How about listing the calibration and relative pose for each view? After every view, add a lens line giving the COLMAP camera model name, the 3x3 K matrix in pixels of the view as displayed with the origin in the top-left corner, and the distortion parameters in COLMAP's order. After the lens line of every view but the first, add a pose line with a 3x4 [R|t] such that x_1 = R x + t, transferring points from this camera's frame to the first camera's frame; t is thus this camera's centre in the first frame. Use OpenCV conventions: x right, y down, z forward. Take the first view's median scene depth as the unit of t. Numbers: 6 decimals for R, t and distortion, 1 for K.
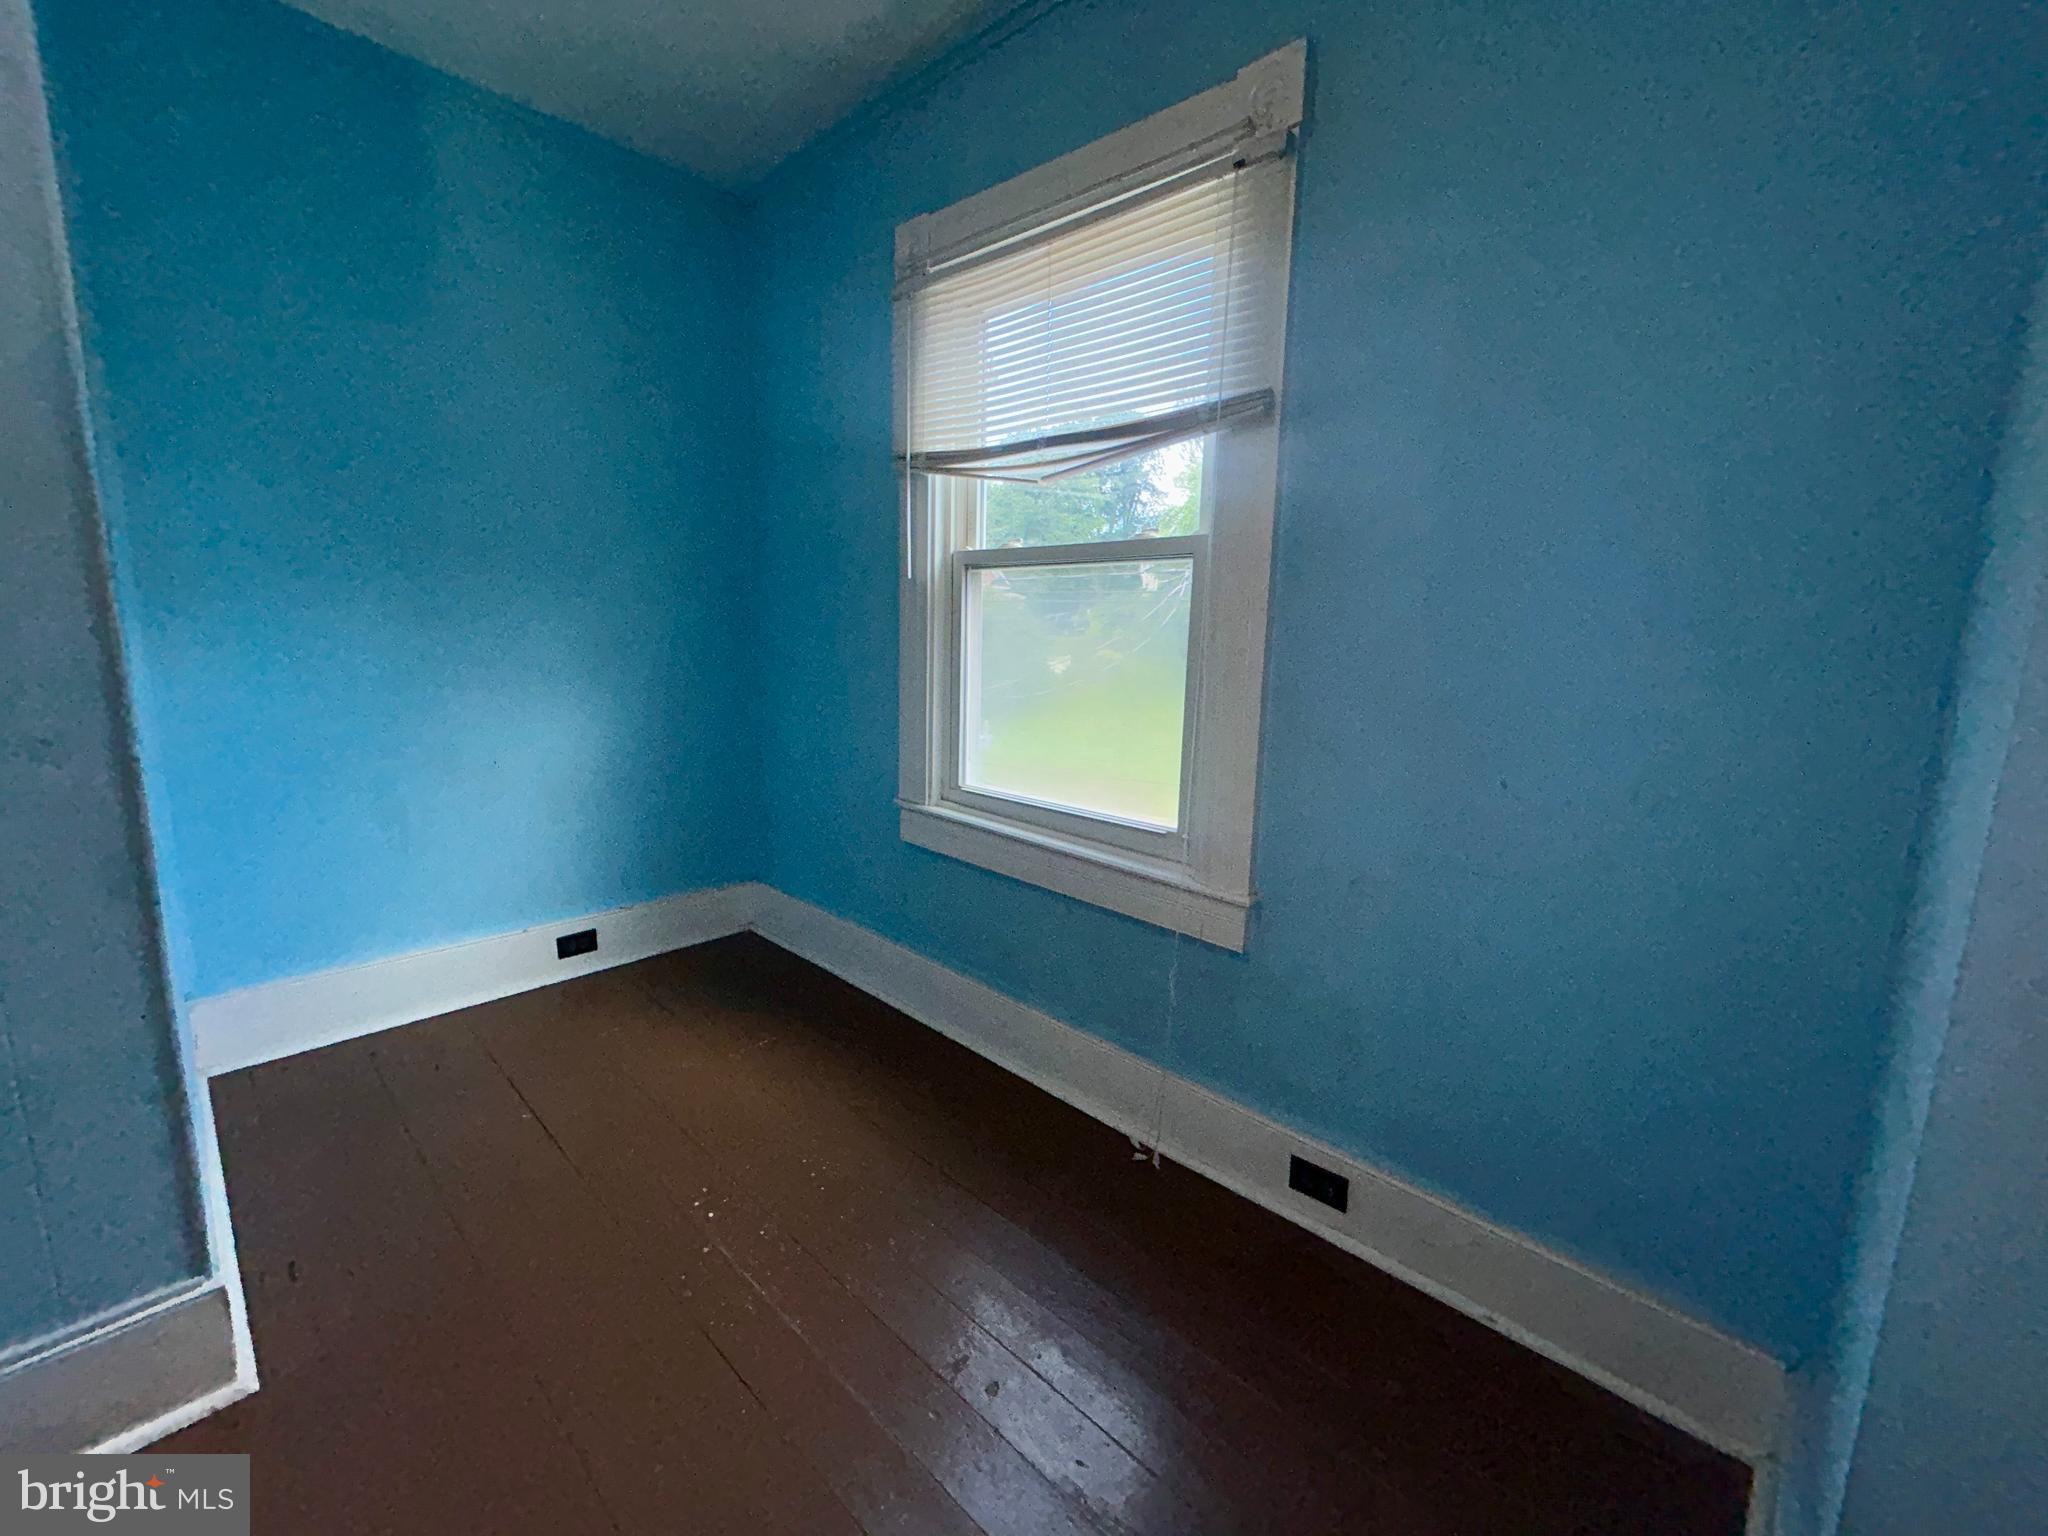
lens RADIAL K [[830.6, 0, 1020.4], [0, 830.6, 767.0], [0, 0, 1]] dist [-0.000089, 0.000578]
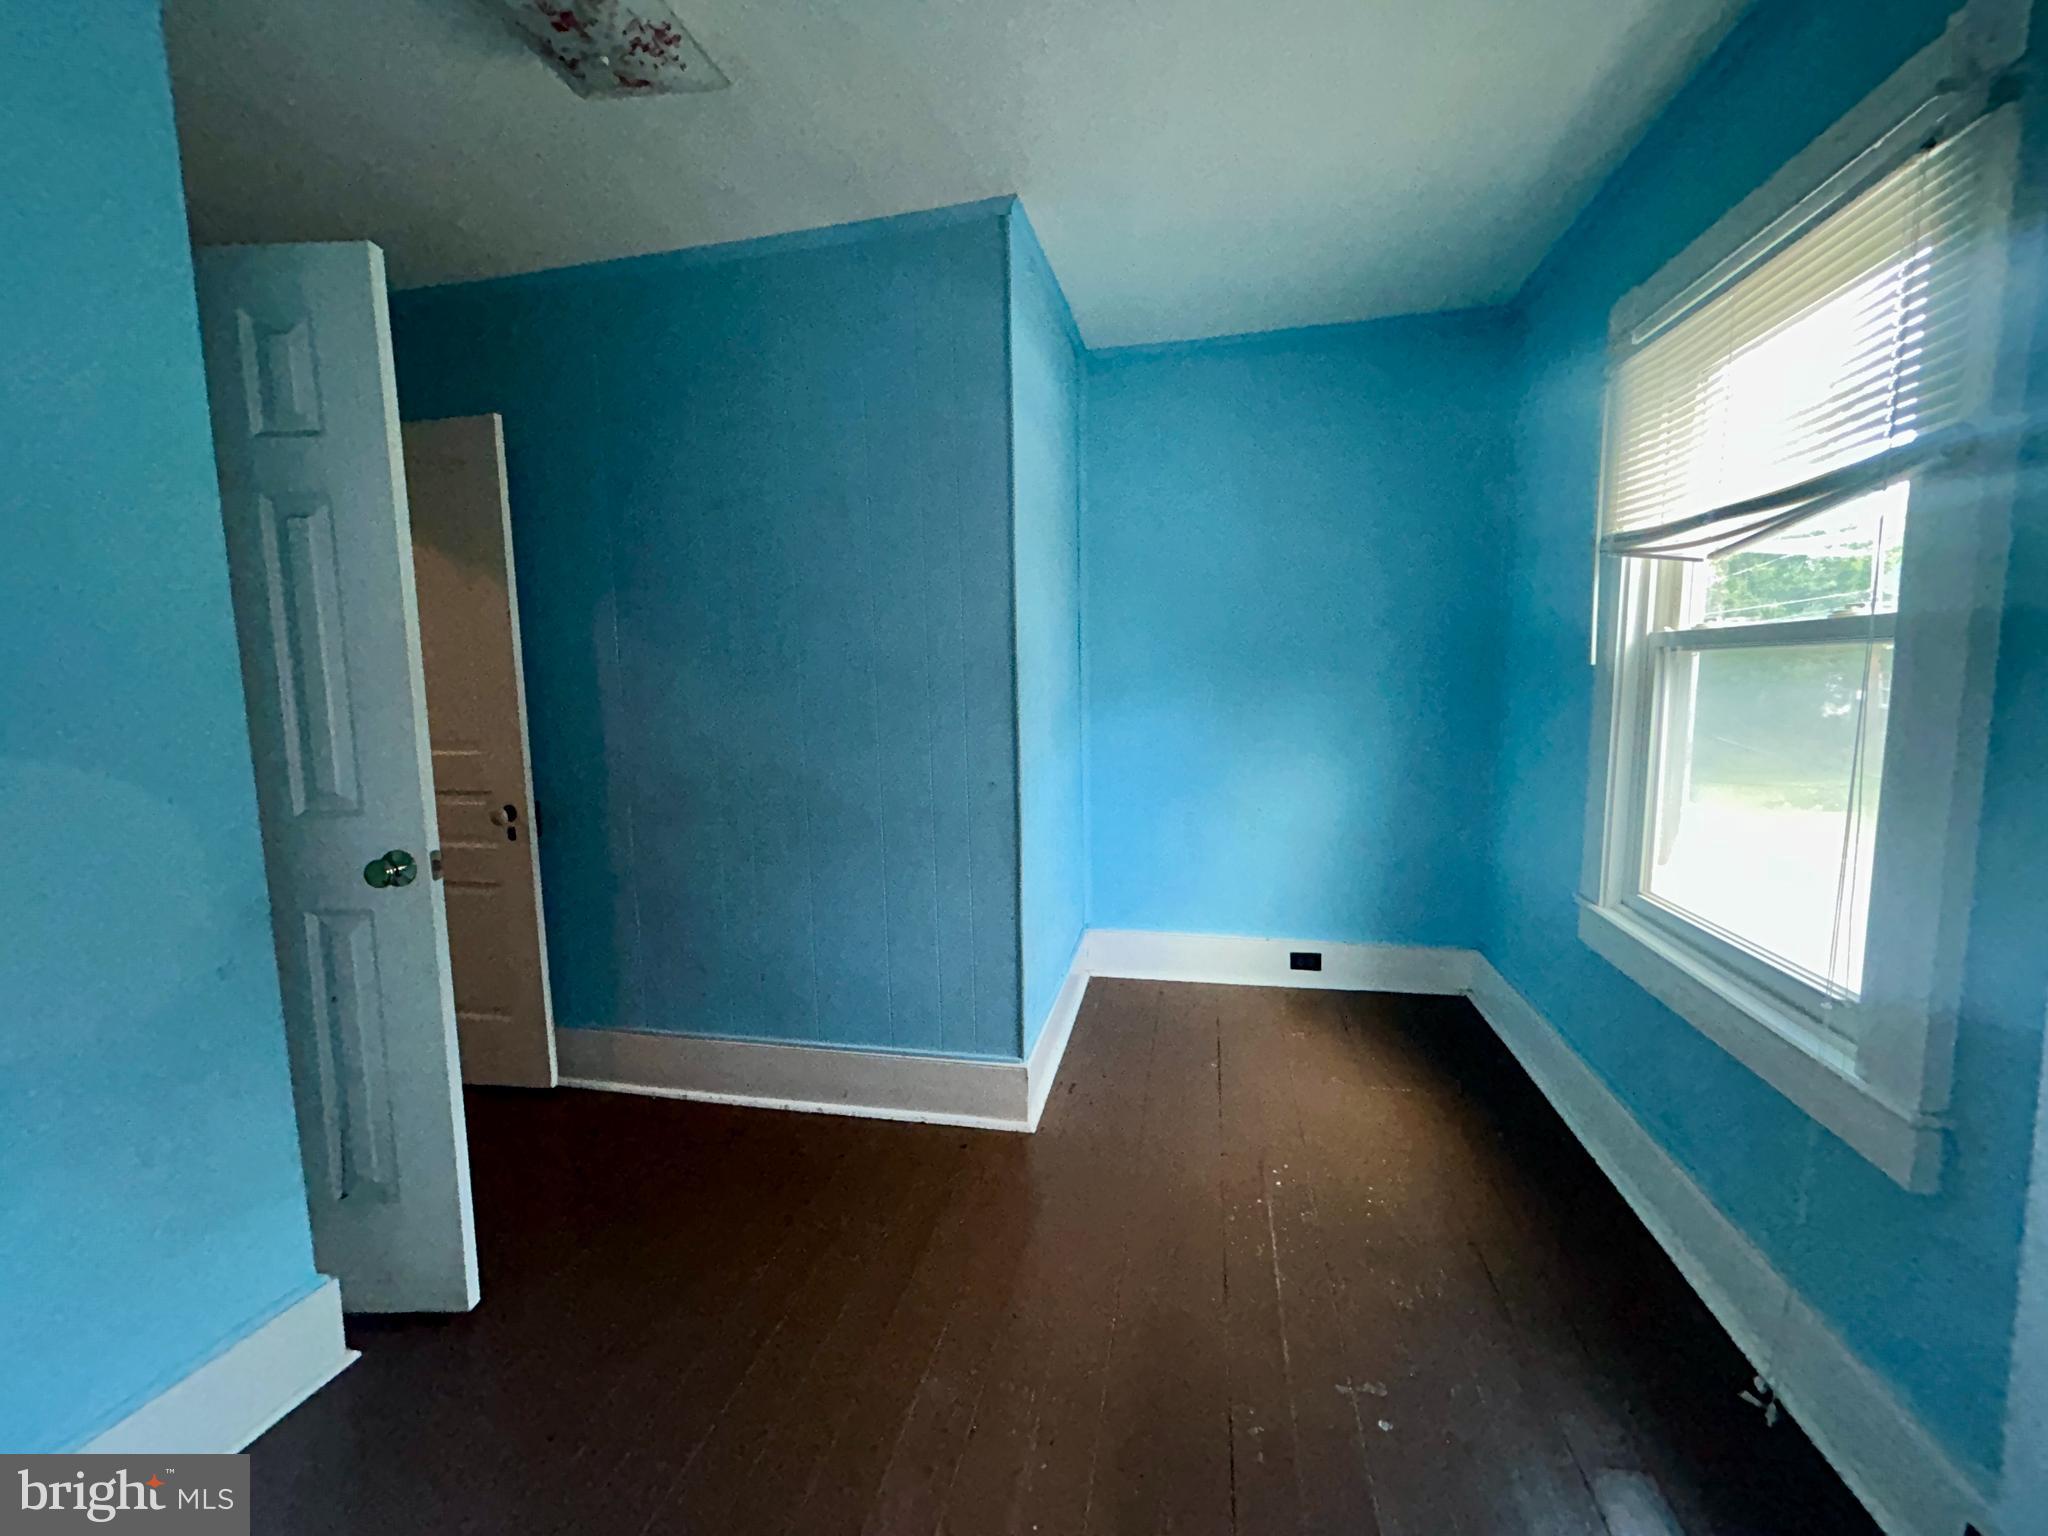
lens RADIAL K [[830.6, 0, 1020.4], [0, 830.6, 767.0], [0, 0, 1]] dist [-0.000089, 0.000578]
pose [[0.515734, 0.062292, -0.854481, 0.362977], [-0.109500, 0.993966, 0.006370, -0.046820], [0.849722, 0.090281, 0.519443, -0.044085]]
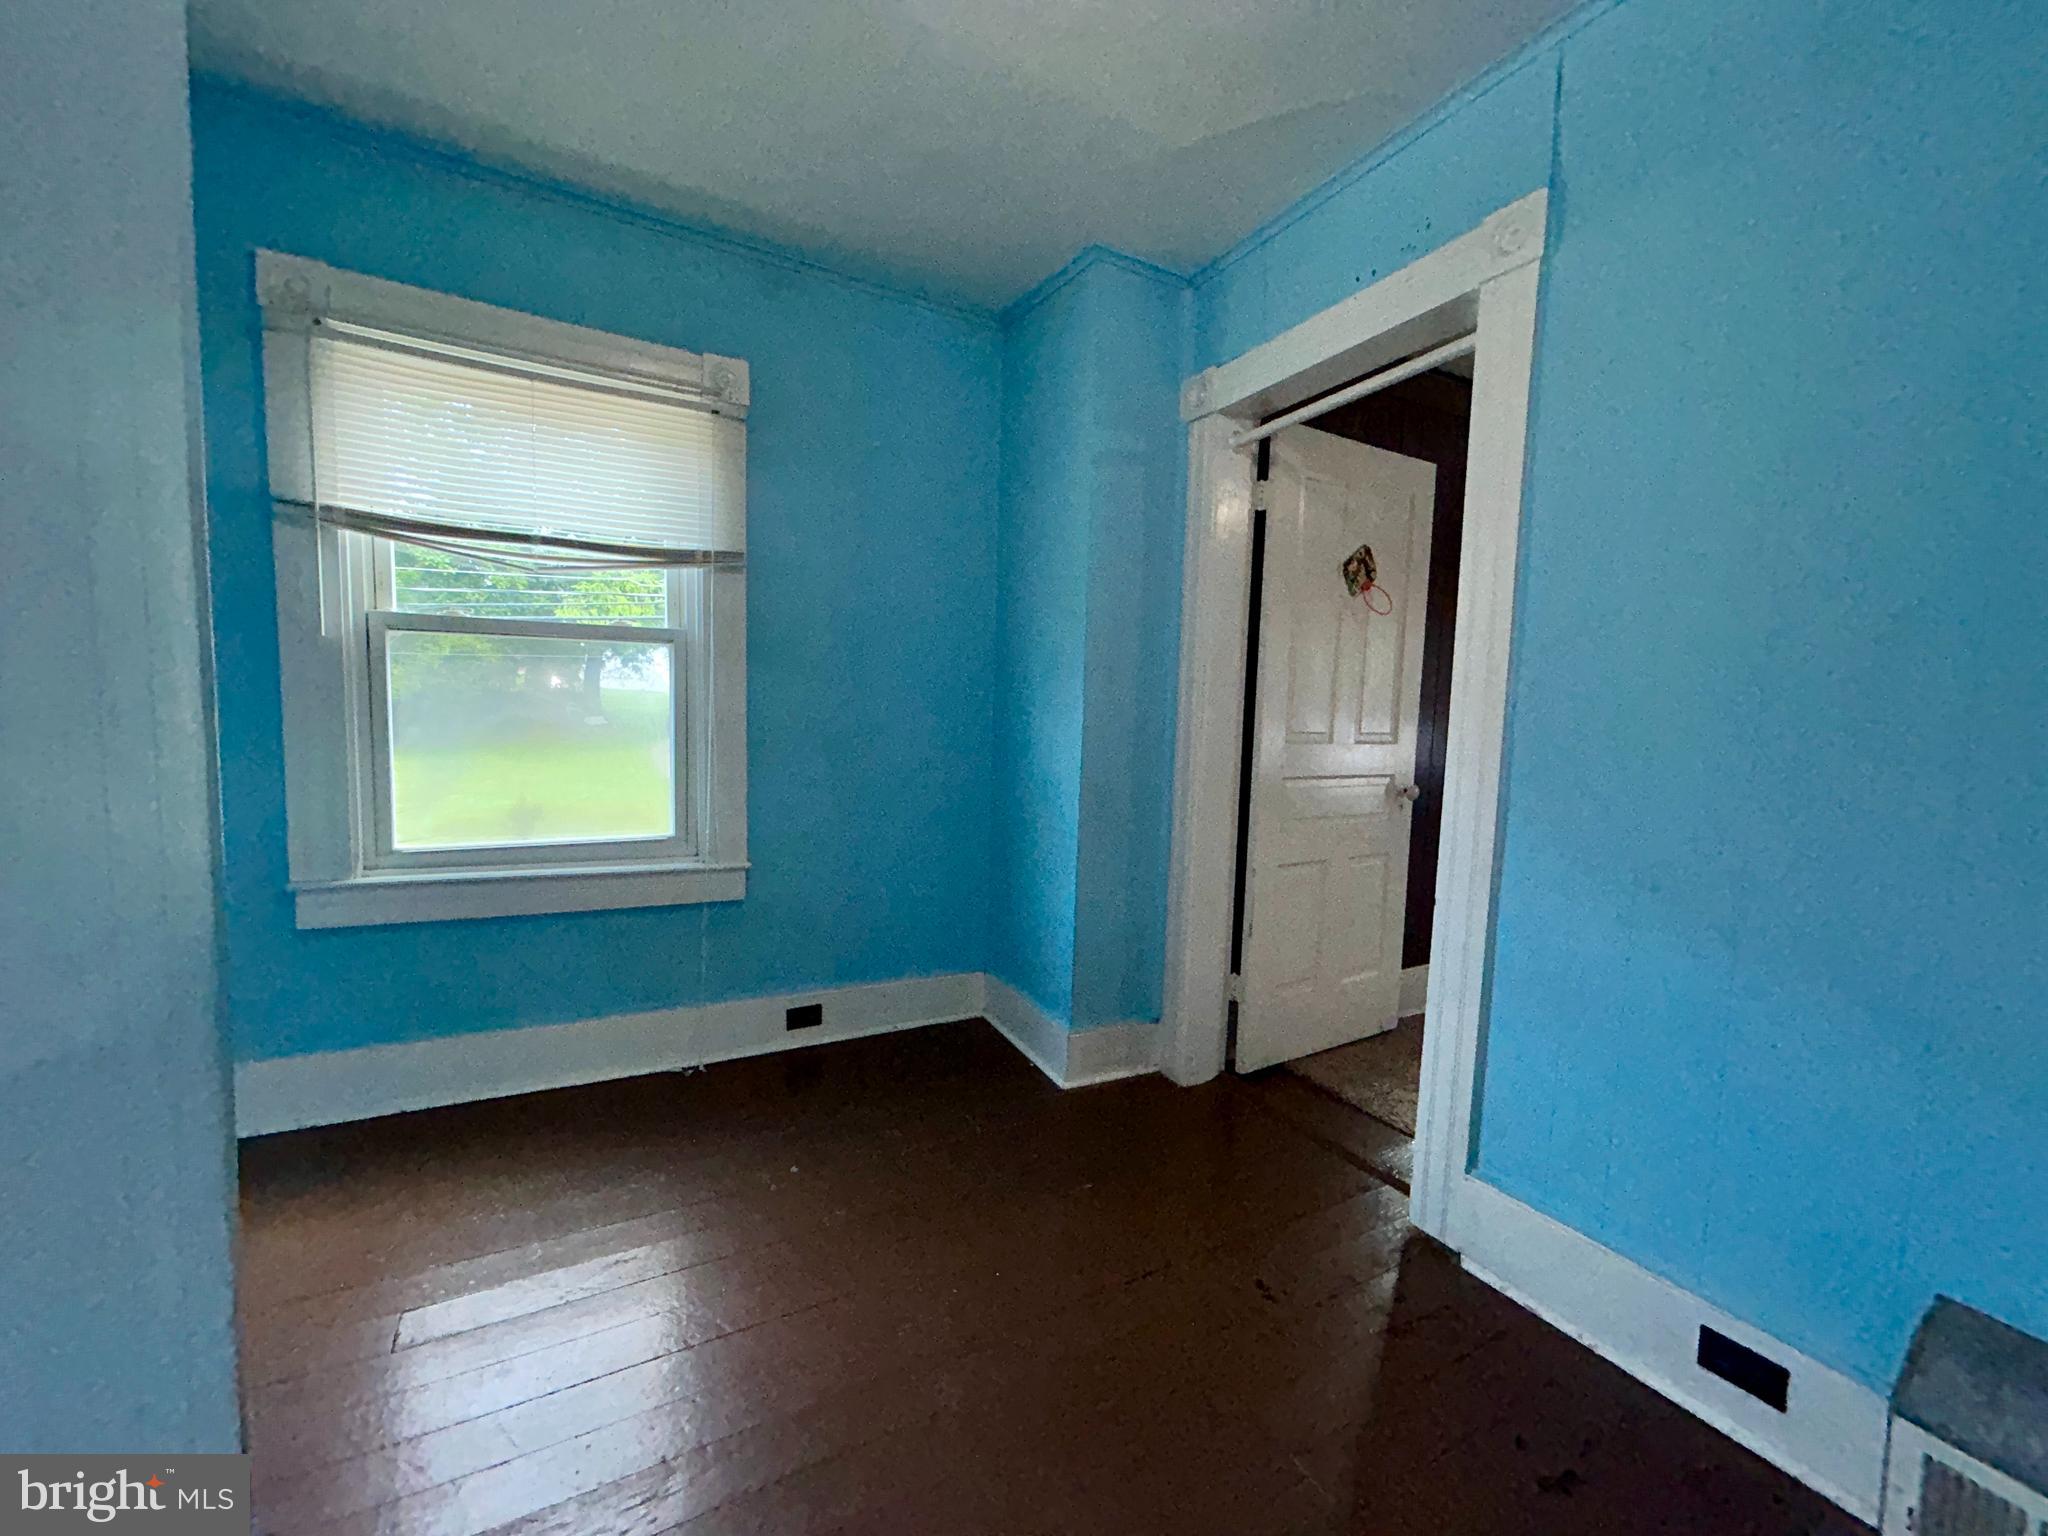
lens RADIAL K [[830.2, 0, 1019.0], [0, 830.2, 768.7], [0, 0, 1]] dist [0.000817, 0.000476]
pose [[0.323443, -0.098457, 0.941112, -0.805689], [0.129789, 0.989788, 0.058943, -0.035688], [-0.937304, 0.103081, 0.332919, -0.022674]]
